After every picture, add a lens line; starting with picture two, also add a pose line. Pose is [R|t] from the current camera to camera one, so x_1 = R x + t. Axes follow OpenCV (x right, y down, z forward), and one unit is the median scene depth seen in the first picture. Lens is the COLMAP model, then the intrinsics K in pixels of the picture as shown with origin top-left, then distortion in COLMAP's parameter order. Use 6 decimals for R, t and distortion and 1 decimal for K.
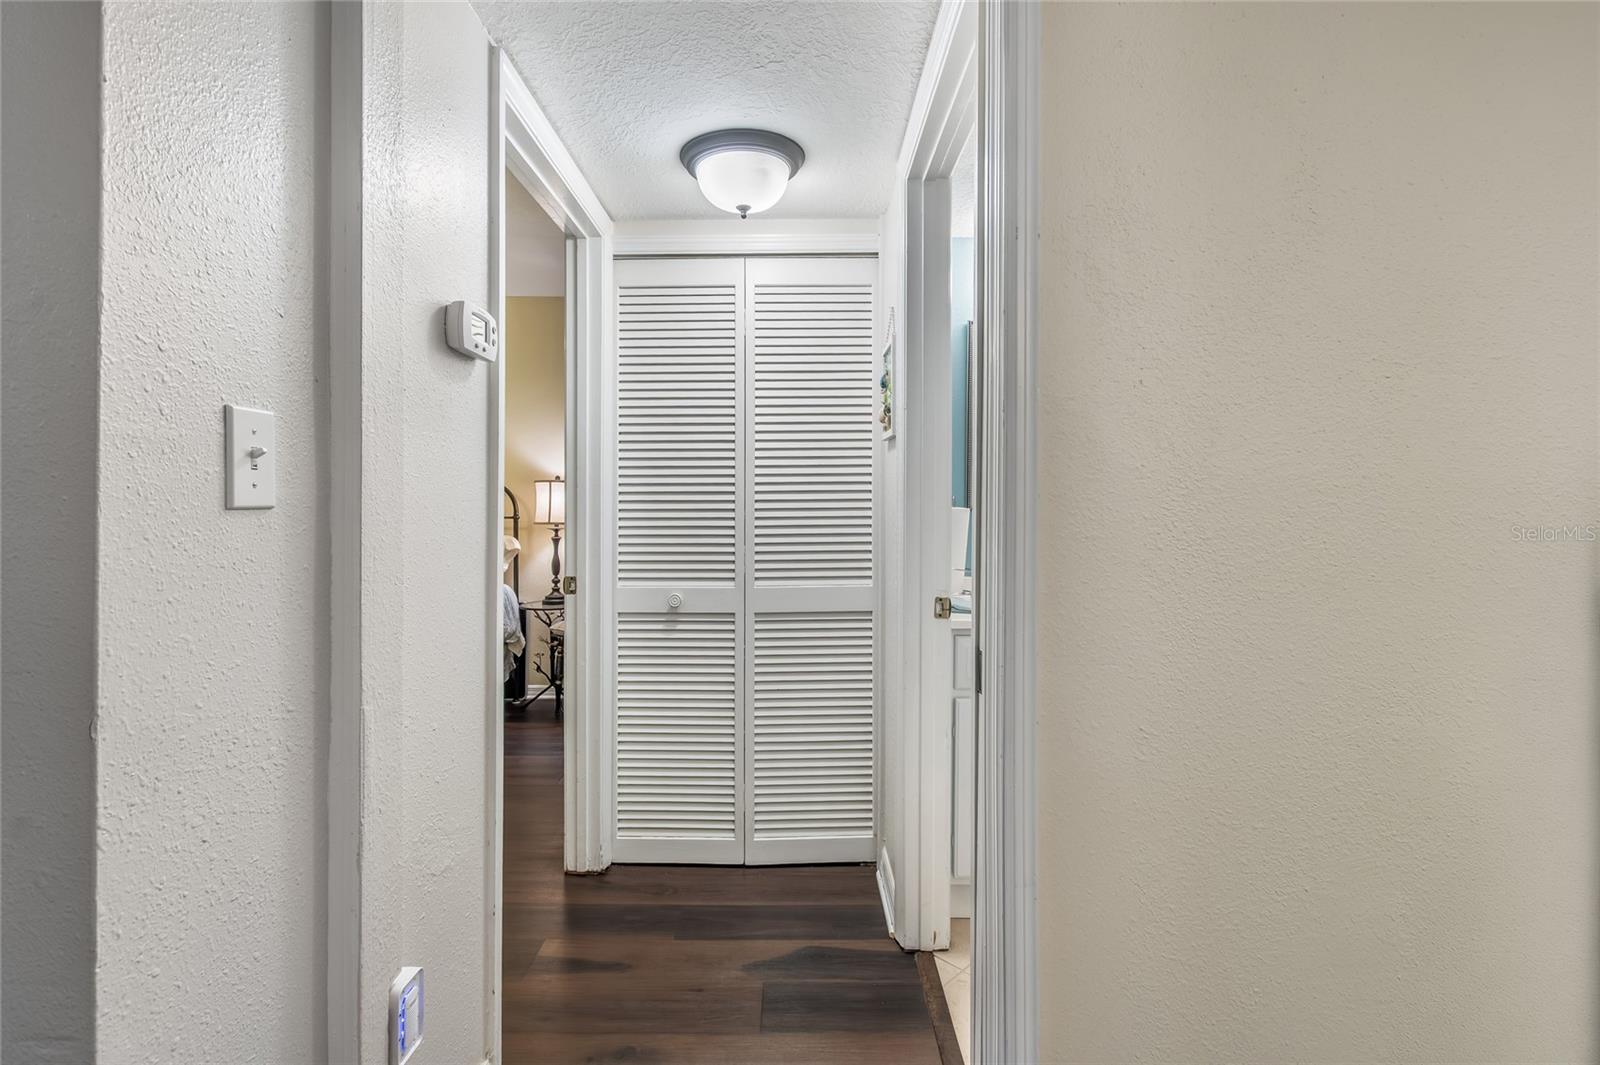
lens RADIAL K [[718.3, 0, 795.1], [0, 718.3, 520.2], [0, 0, 1]] dist [0.004954, -0.003544]
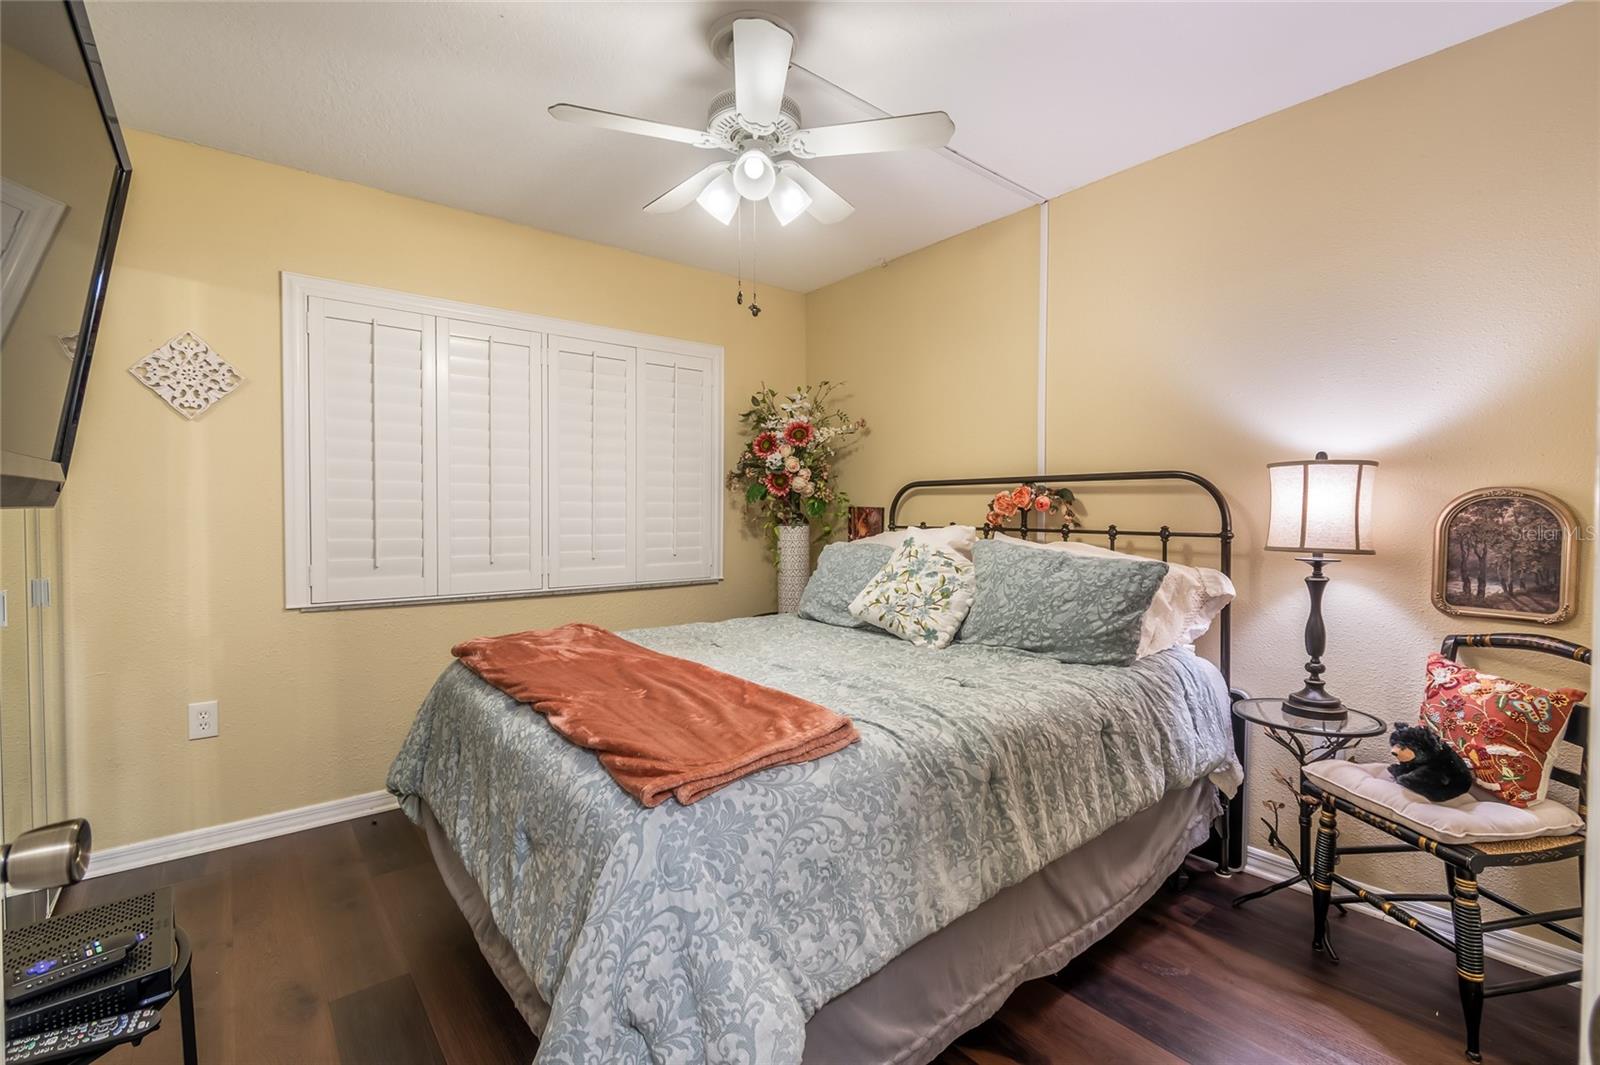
lens RADIAL K [[718.3, 0, 791.6], [0, 718.3, 524.2], [0, 0, 1]] dist [0.004954, -0.003544]
pose [[0.623143, 0.009770, -0.782047, -0.173689], [-0.005175, 0.999952, 0.008368, -0.015176], [0.782090, -0.001167, 0.623164, 0.419597]]
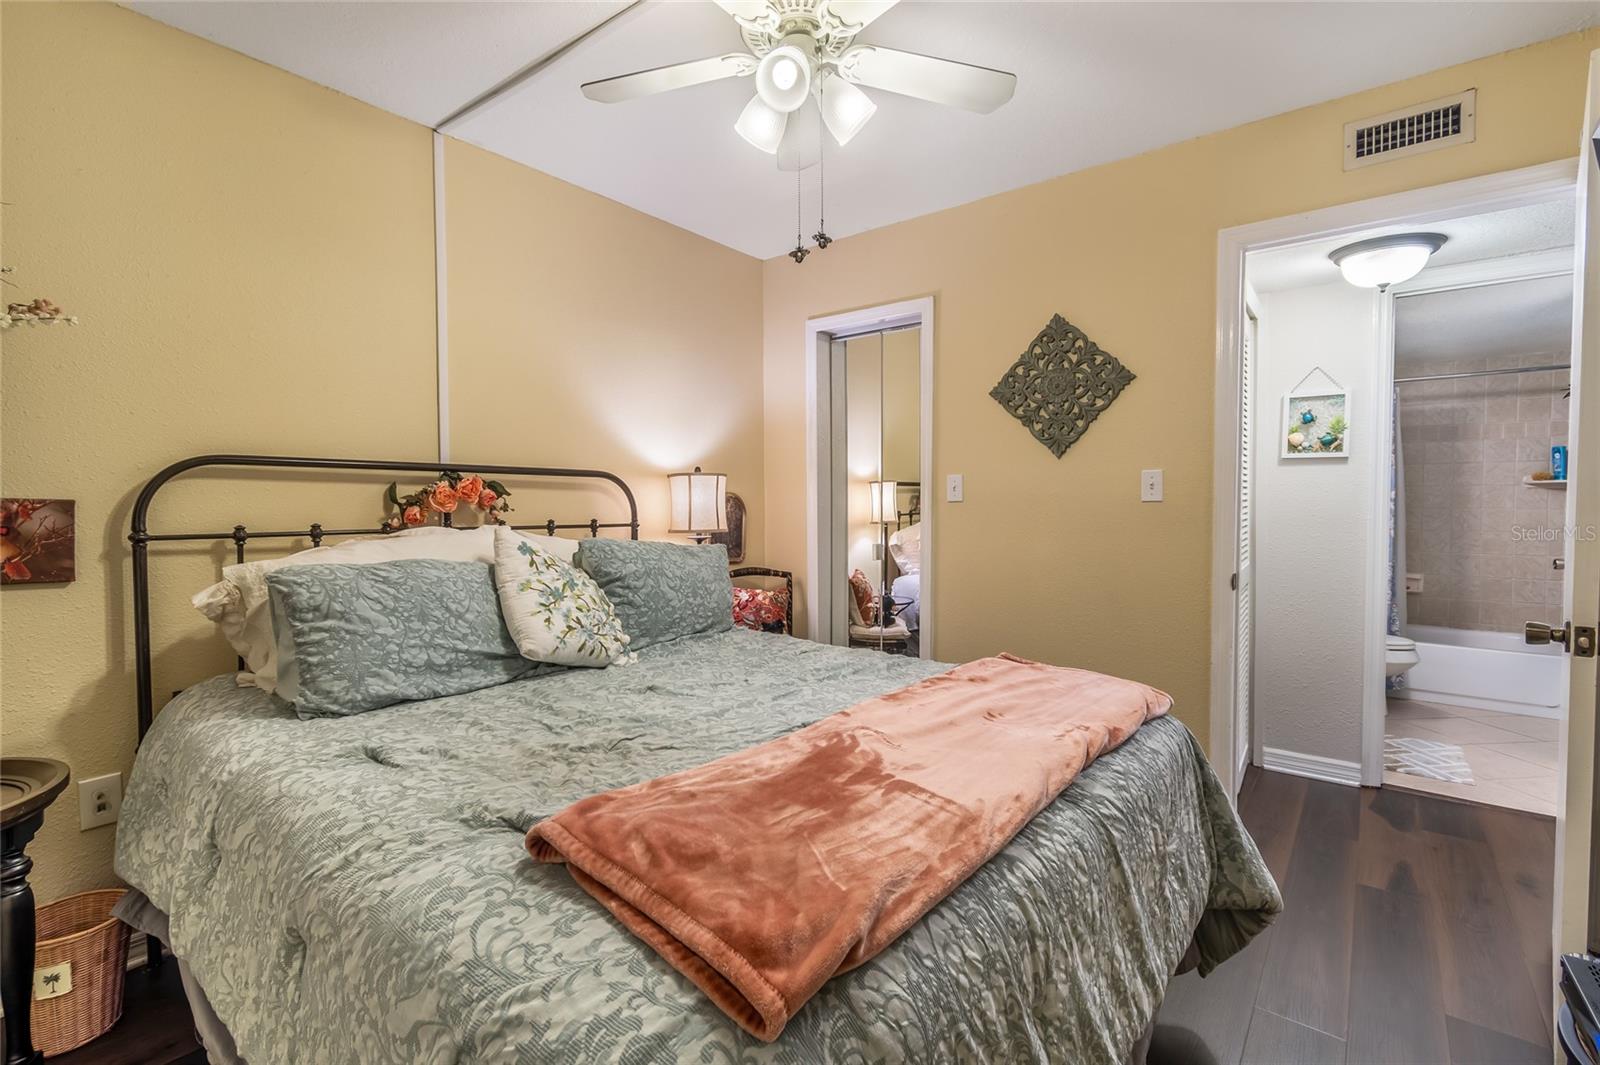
lens RADIAL K [[718.3, 0, 797.7], [0, 718.3, 525.9], [0, 0, 1]] dist [0.004954, -0.003544]
pose [[0.618919, -0.029558, 0.784899, -0.835874], [0.013867, 0.999547, 0.026707, -0.018908], [-0.785333, -0.005646, 0.619048, 0.463184]]
